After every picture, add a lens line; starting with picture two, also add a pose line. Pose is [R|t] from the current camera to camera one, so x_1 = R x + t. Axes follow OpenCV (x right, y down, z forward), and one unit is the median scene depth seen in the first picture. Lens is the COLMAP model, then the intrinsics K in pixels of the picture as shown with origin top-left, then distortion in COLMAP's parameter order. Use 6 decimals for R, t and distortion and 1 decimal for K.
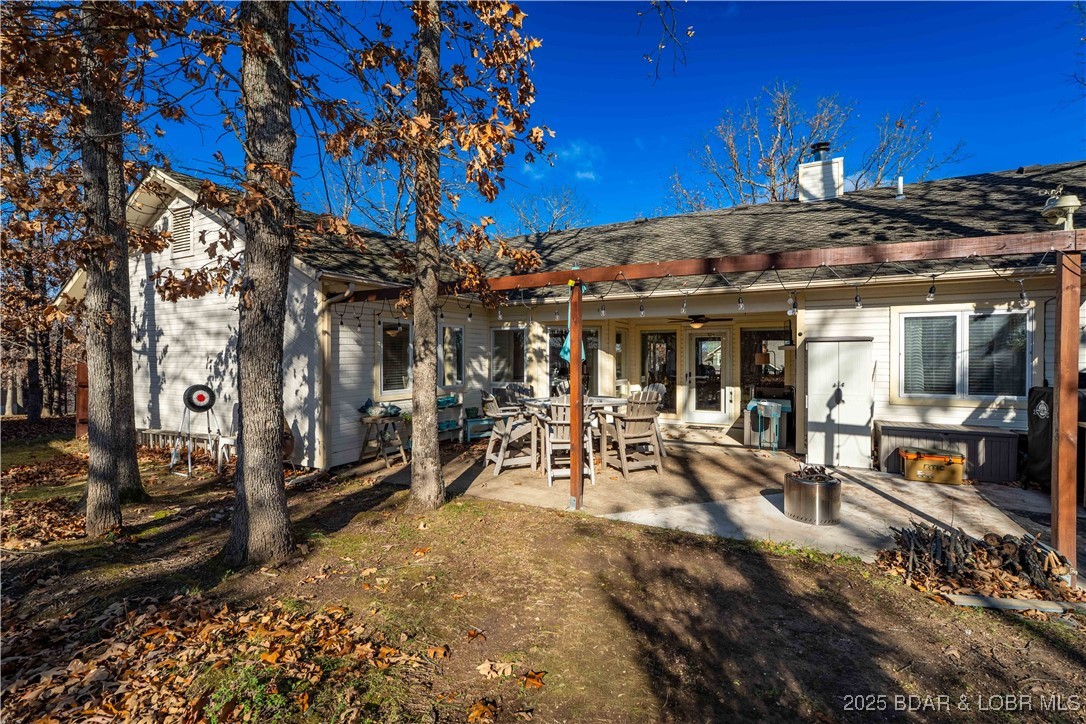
lens RADIAL K [[474.0, 0, 549.7], [0, 474.0, 361.3], [0, 0, 1]] dist [-0.012133, 0.000169]
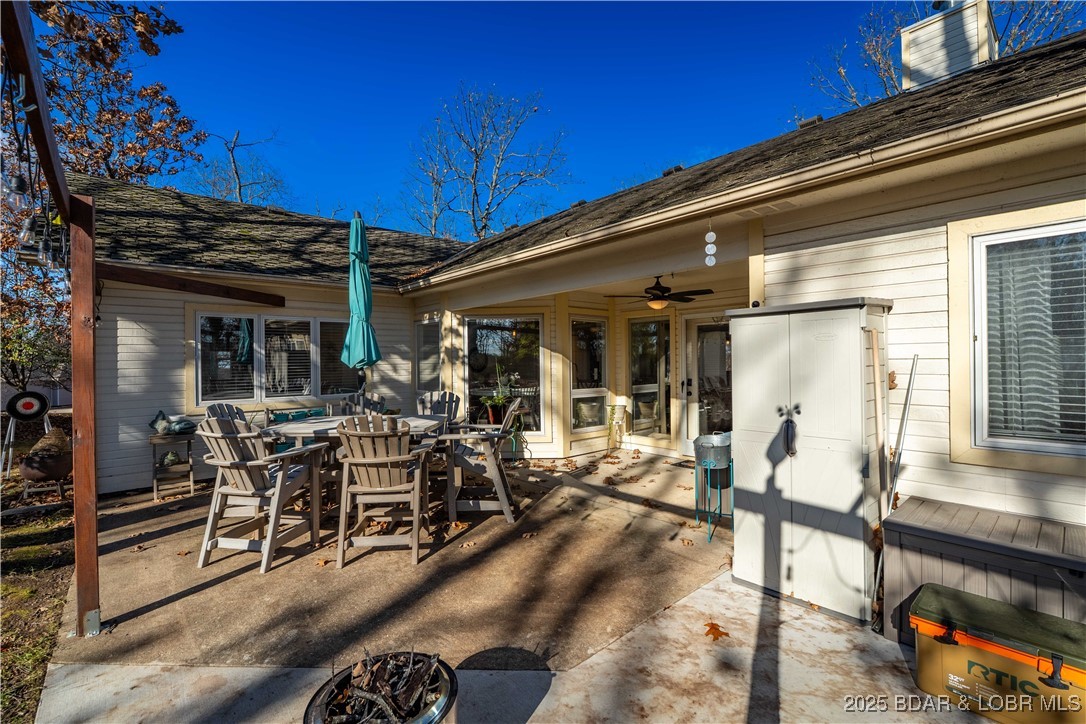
lens RADIAL K [[474.0, 0, 549.7], [0, 474.0, 361.3], [0, 0, 1]] dist [-0.012133, 0.000169]
pose [[0.934800, -0.008515, -0.355073, 0.532361], [0.006068, 0.999950, -0.008005, 0.005187], [0.355124, 0.005328, 0.934804, 0.484124]]
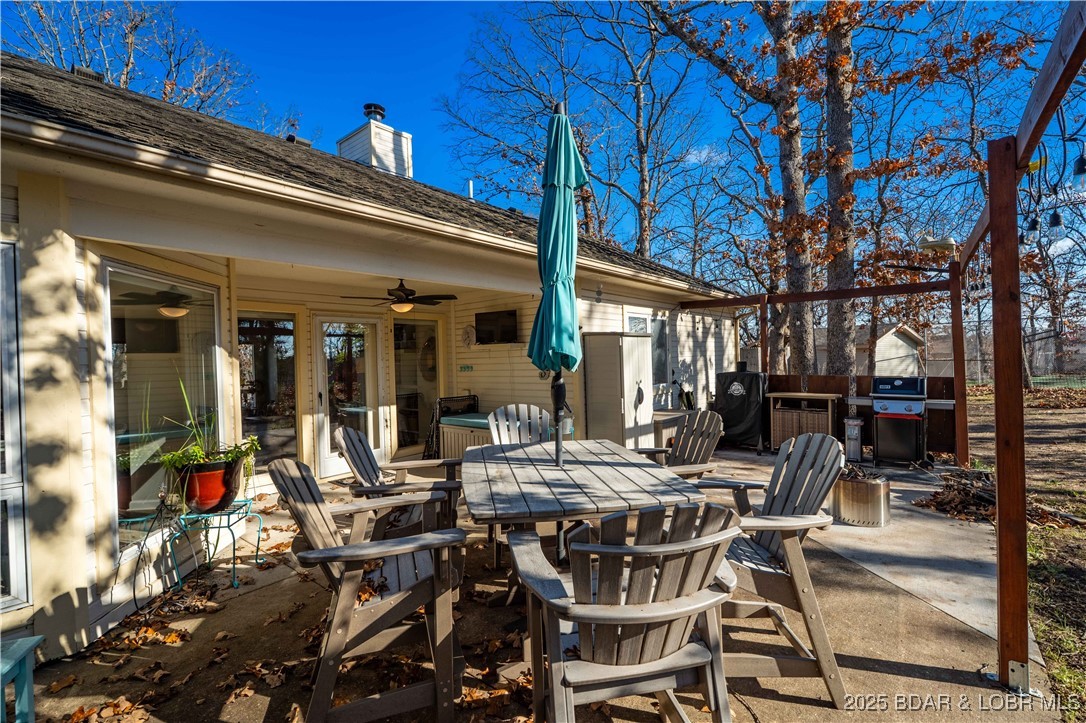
lens RADIAL K [[480.3, 0, 543.0], [0, 480.3, 361.5], [0, 0, 1]] dist [-0.000018, 0.000061]
pose [[0.216397, -0.009051, 0.976263, -0.326006], [0.041809, 0.999126, -0.000005, -0.000354], [-0.975410, 0.040818, 0.216586, 0.929754]]
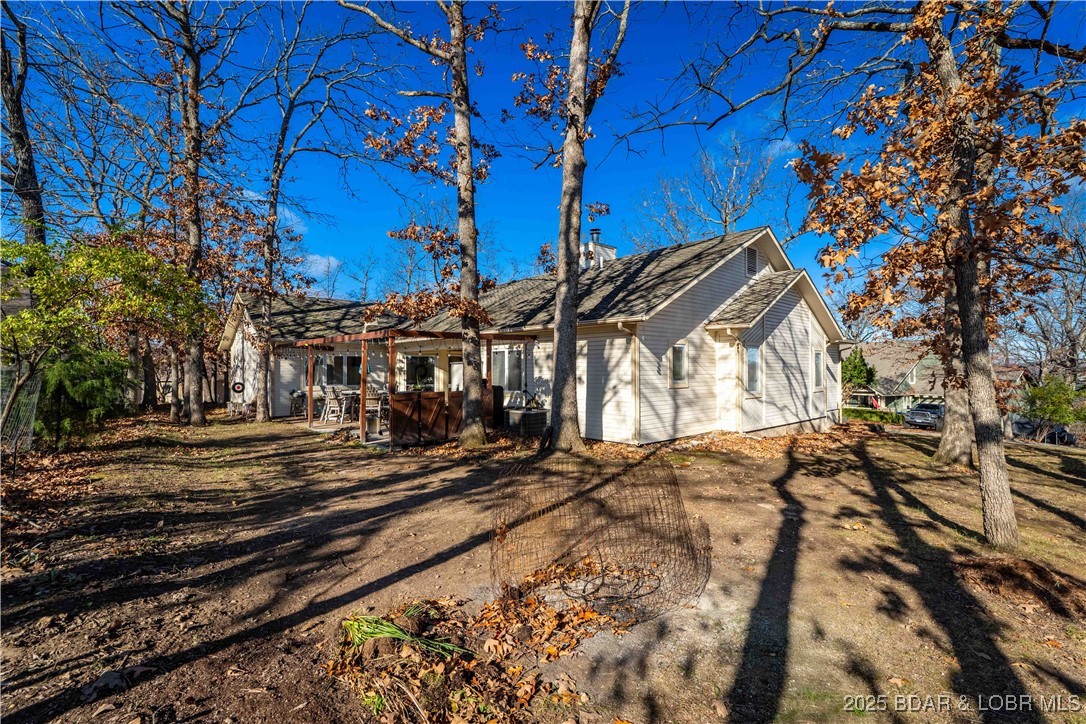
lens RADIAL K [[474.0, 0, 549.7], [0, 474.0, 361.3], [0, 0, 1]] dist [-0.012133, 0.000169]
pose [[0.938928, -0.006150, -0.344059, 1.628417], [-0.004099, 0.999569, -0.029053, 0.004806], [0.344089, 0.028689, 0.938498, -0.779153]]
